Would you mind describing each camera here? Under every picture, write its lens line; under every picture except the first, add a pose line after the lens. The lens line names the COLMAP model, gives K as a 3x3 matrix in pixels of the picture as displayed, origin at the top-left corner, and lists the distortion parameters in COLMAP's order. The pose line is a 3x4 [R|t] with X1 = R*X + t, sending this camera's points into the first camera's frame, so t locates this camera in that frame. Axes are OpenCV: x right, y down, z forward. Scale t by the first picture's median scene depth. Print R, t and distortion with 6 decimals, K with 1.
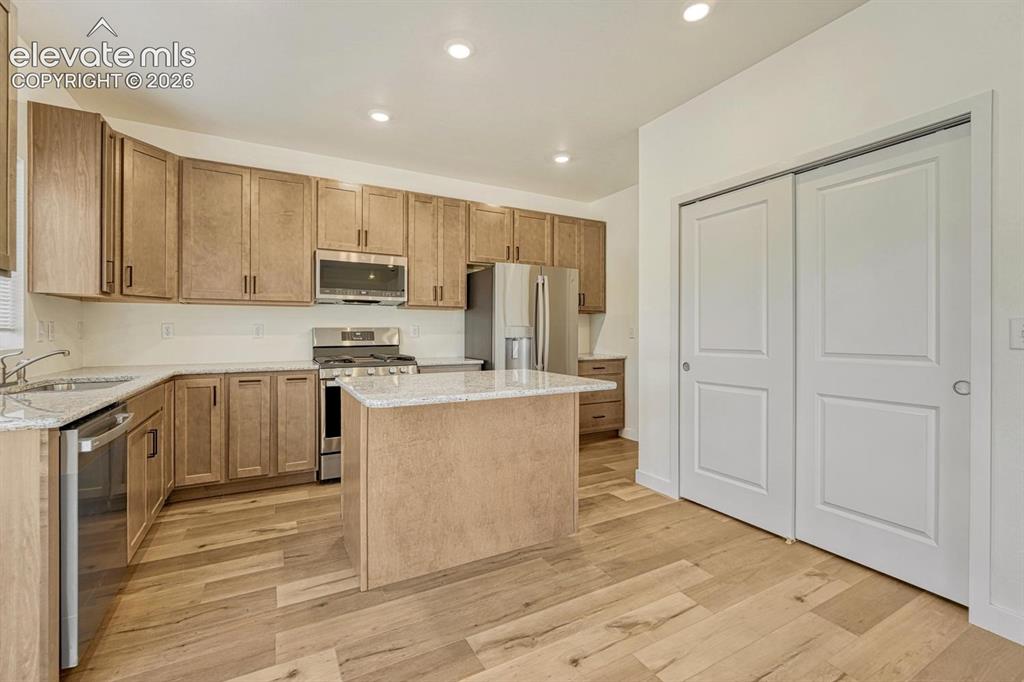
lens RADIAL K [[431.3, 0, 499.0], [0, 431.3, 333.1], [0, 0, 1]] dist [-0.008338, 0.000914]
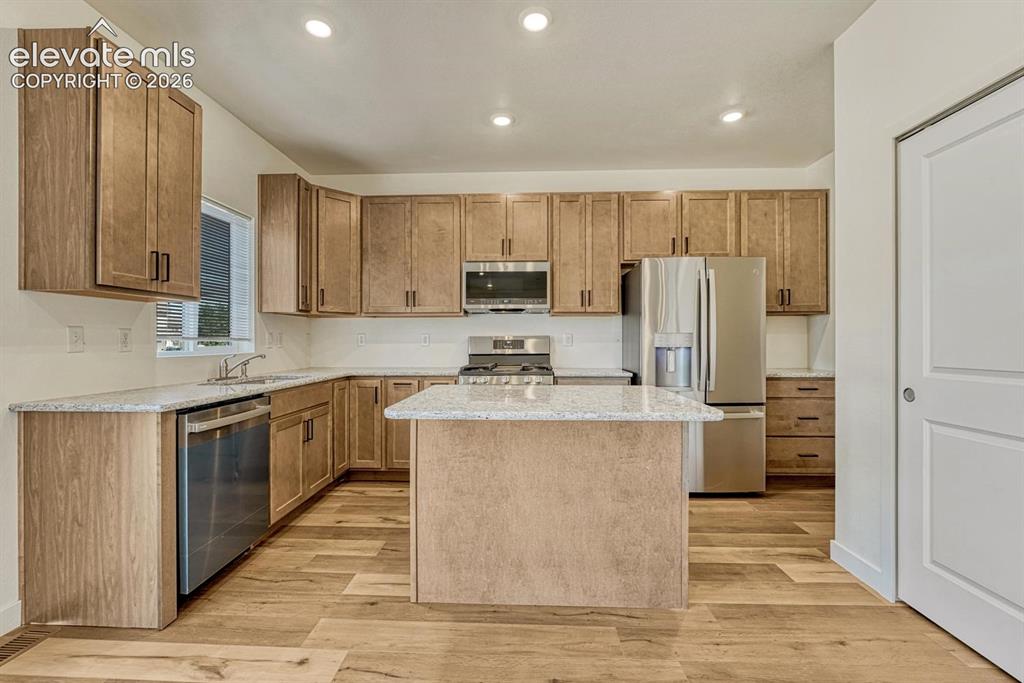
lens RADIAL K [[431.3, 0, 509.8], [0, 431.3, 341.5], [0, 0, 1]] dist [-0.008338, 0.000914]
pose [[0.863398, -0.000902, -0.504523, 0.254280], [0.000444, 0.999999, -0.001027, 0.001225], [0.504524, 0.000662, 0.863397, 0.173963]]
